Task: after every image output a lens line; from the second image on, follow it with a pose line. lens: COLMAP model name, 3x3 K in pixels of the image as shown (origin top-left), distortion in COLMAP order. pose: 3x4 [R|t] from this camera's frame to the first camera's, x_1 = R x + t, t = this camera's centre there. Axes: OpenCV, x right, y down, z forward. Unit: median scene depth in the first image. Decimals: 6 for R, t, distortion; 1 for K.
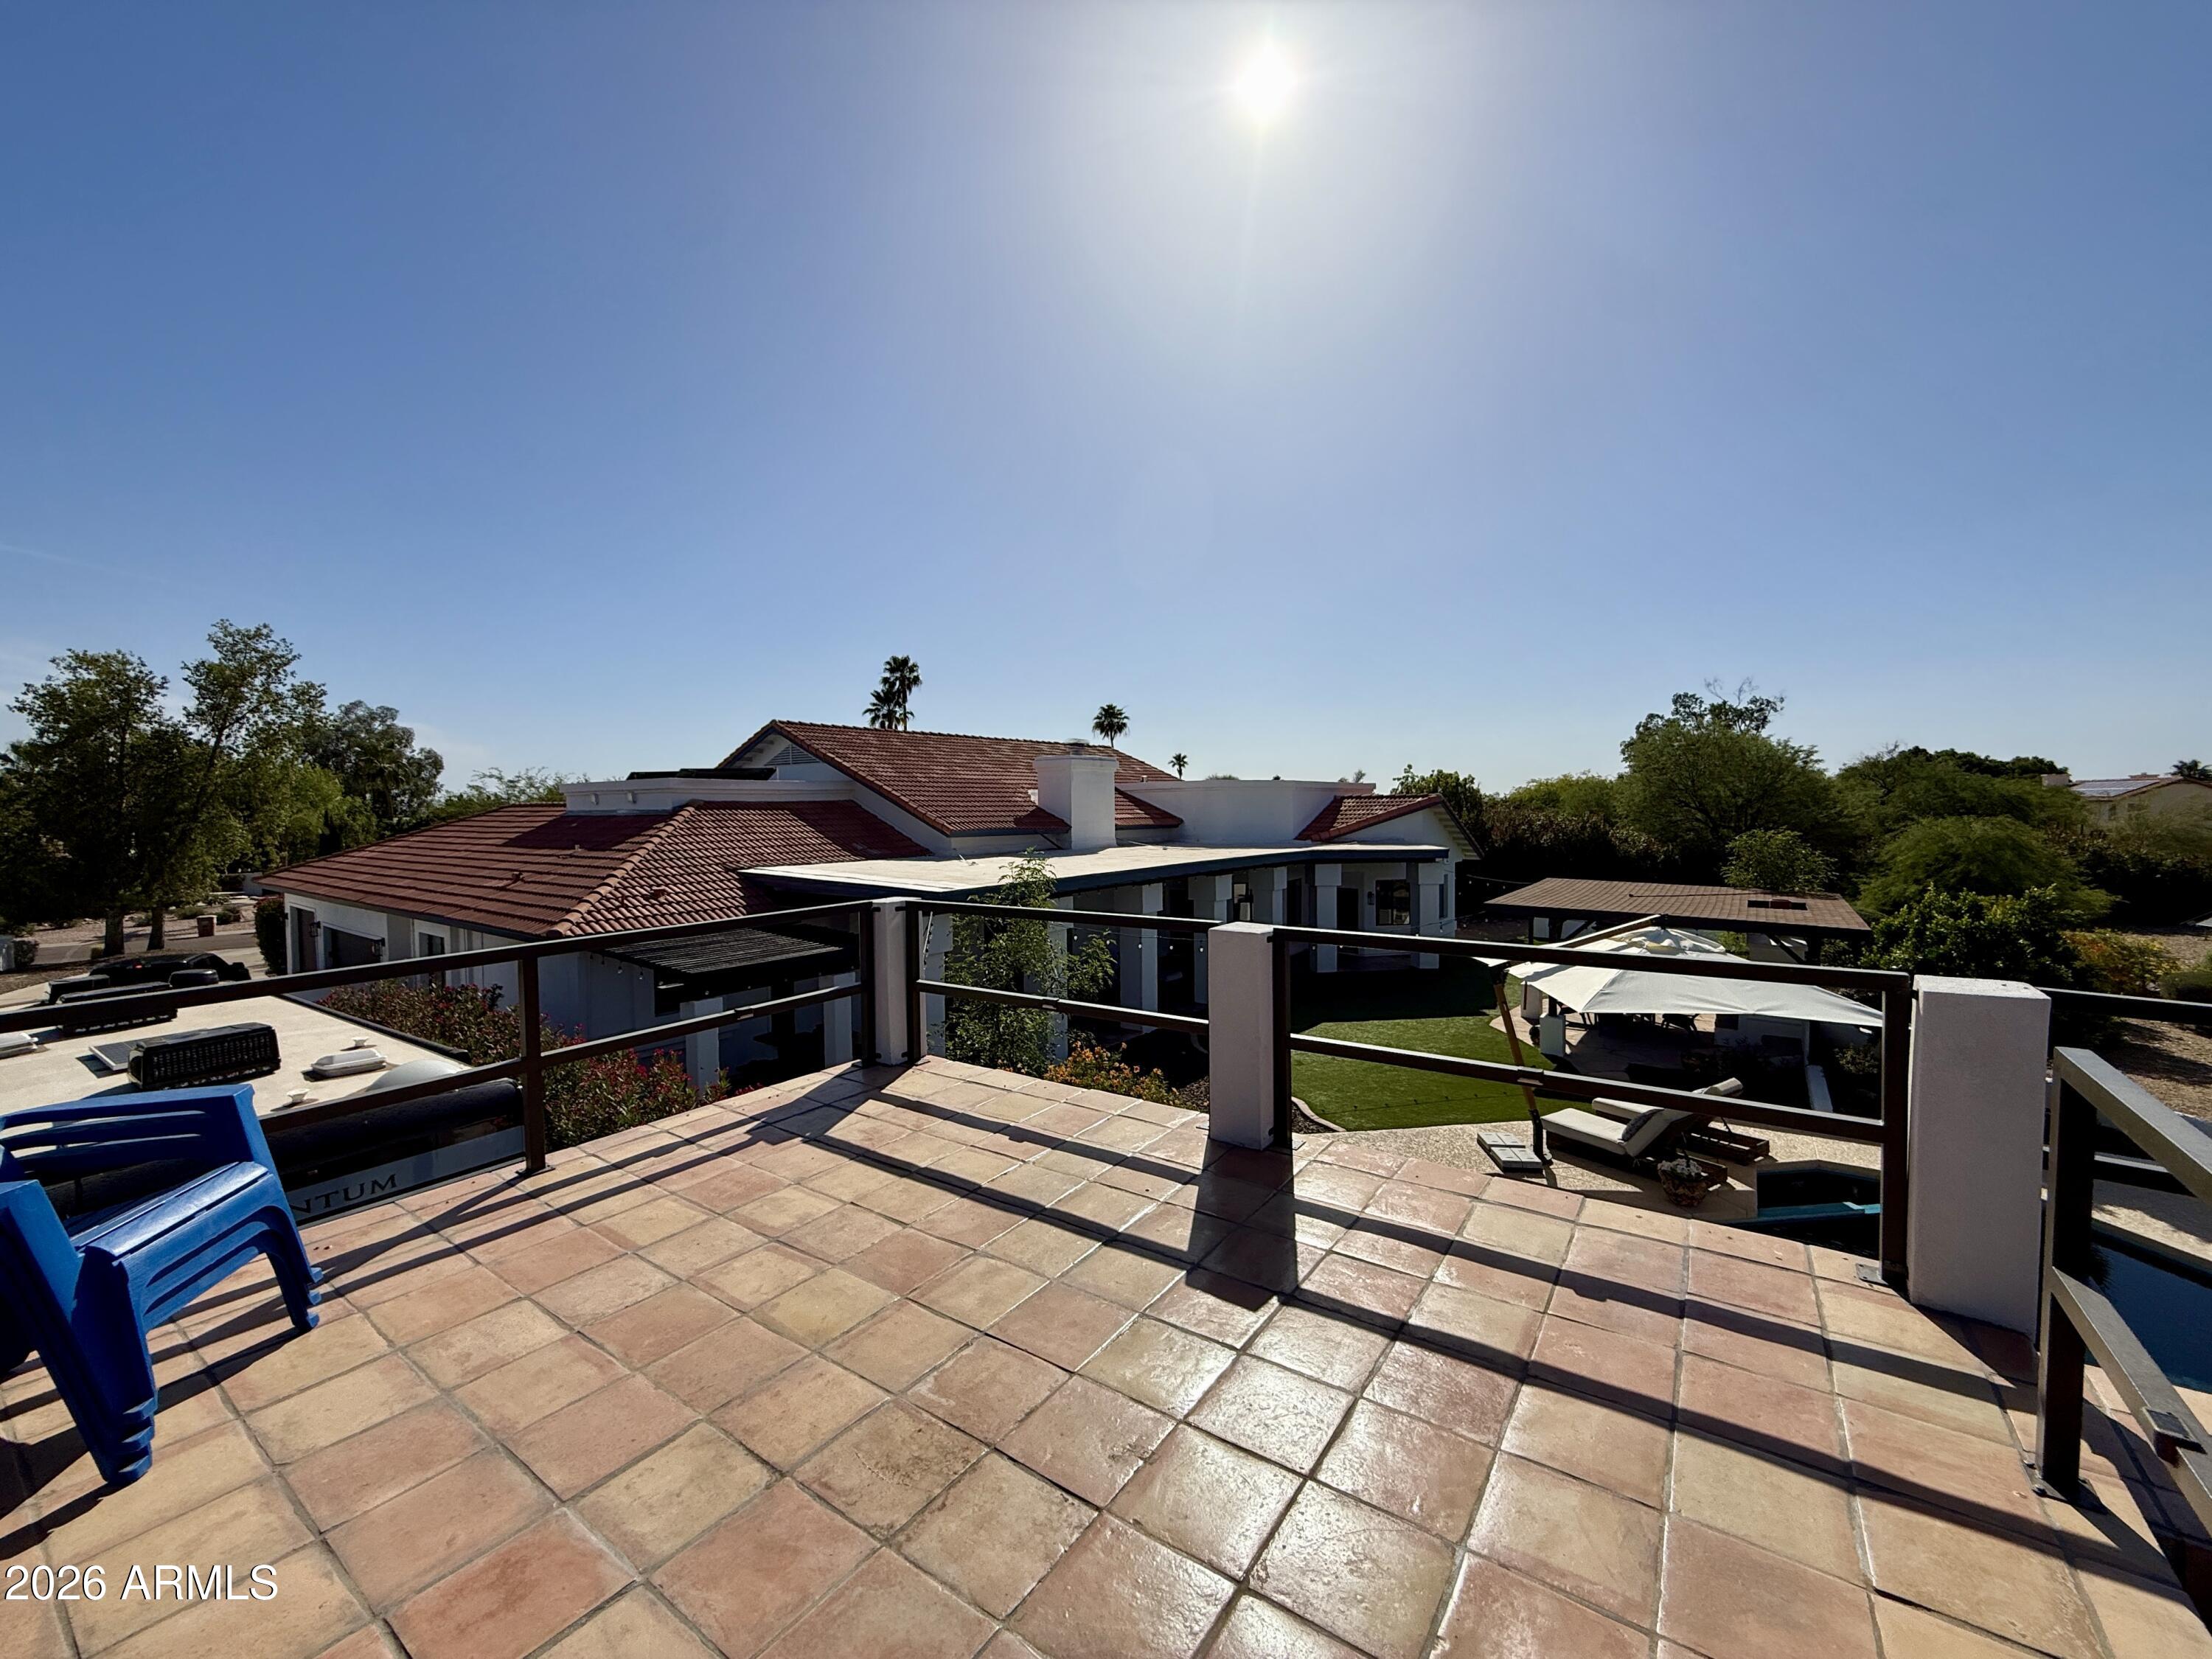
lens RADIAL K [[883.8, 0, 1103.6], [0, 883.8, 828.1], [0, 0, 1]] dist [-0.001620, 0.000511]
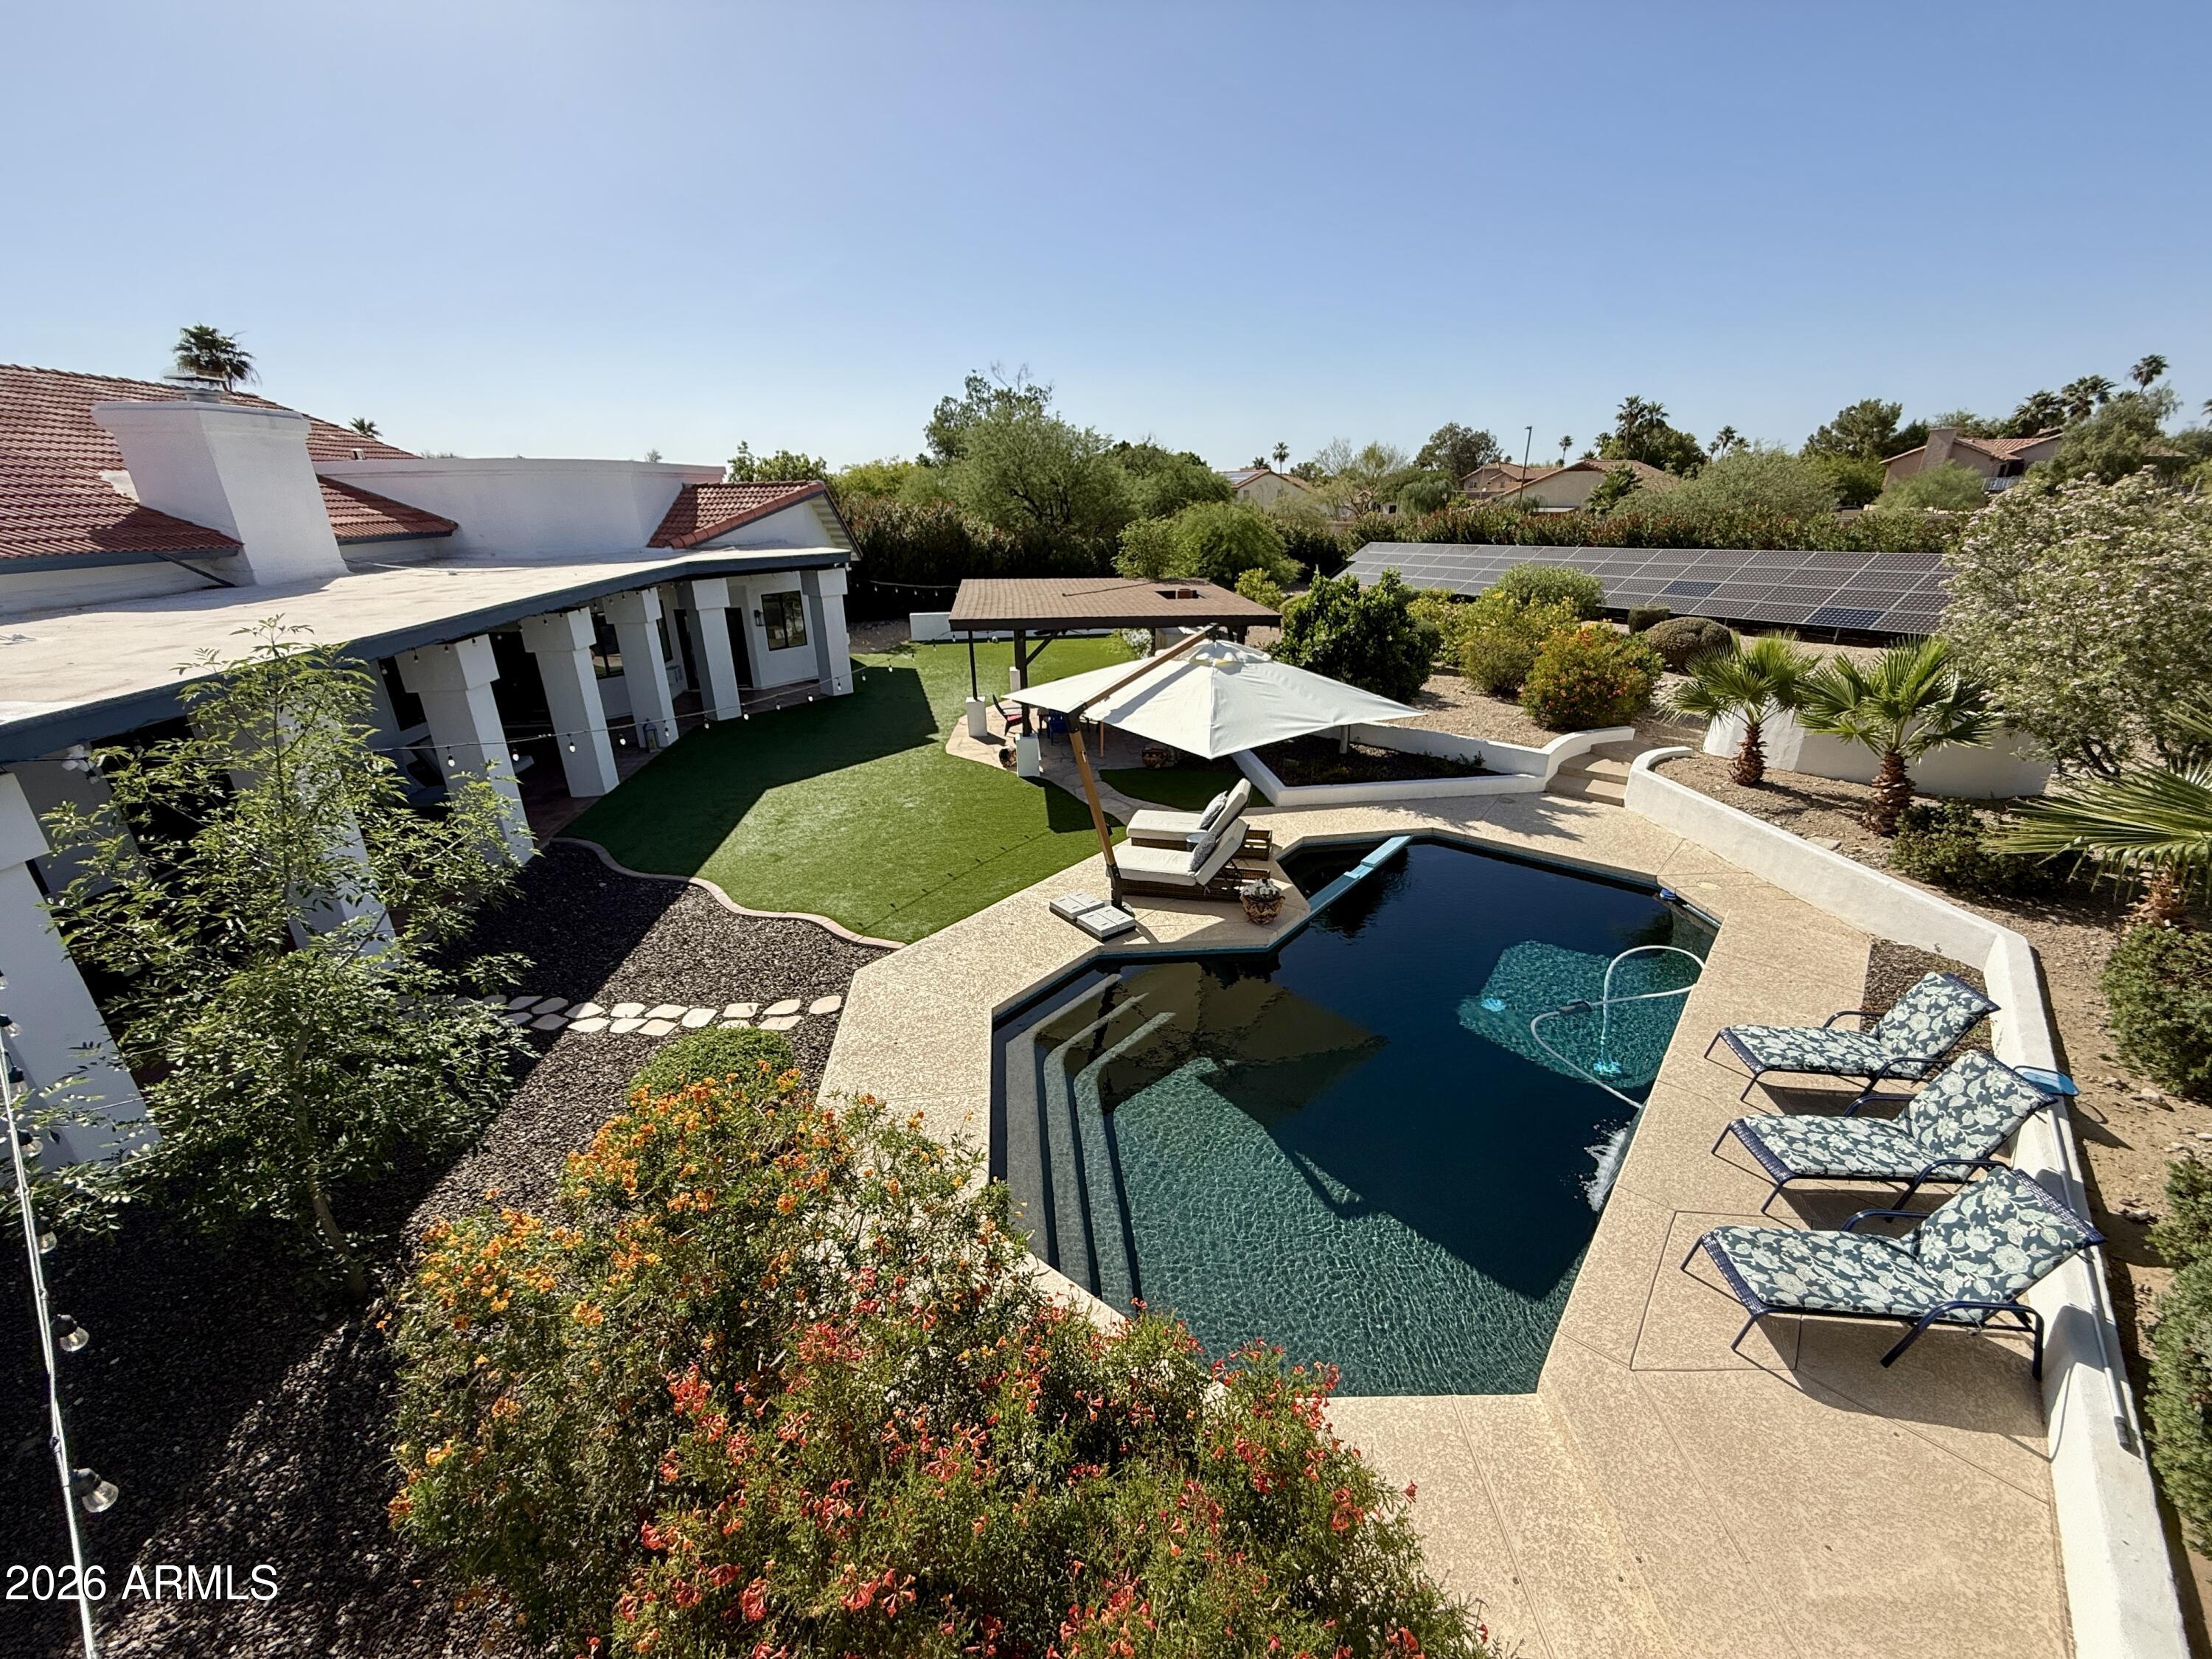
lens RADIAL K [[883.8, 0, 1103.6], [0, 883.8, 828.1], [0, 0, 1]] dist [-0.001620, 0.000511]
pose [[0.731689, -0.247228, 0.635224, -0.047877], [0.024585, 0.940873, 0.337867, -0.009409], [-0.681195, -0.231597, 0.694505, 0.256453]]
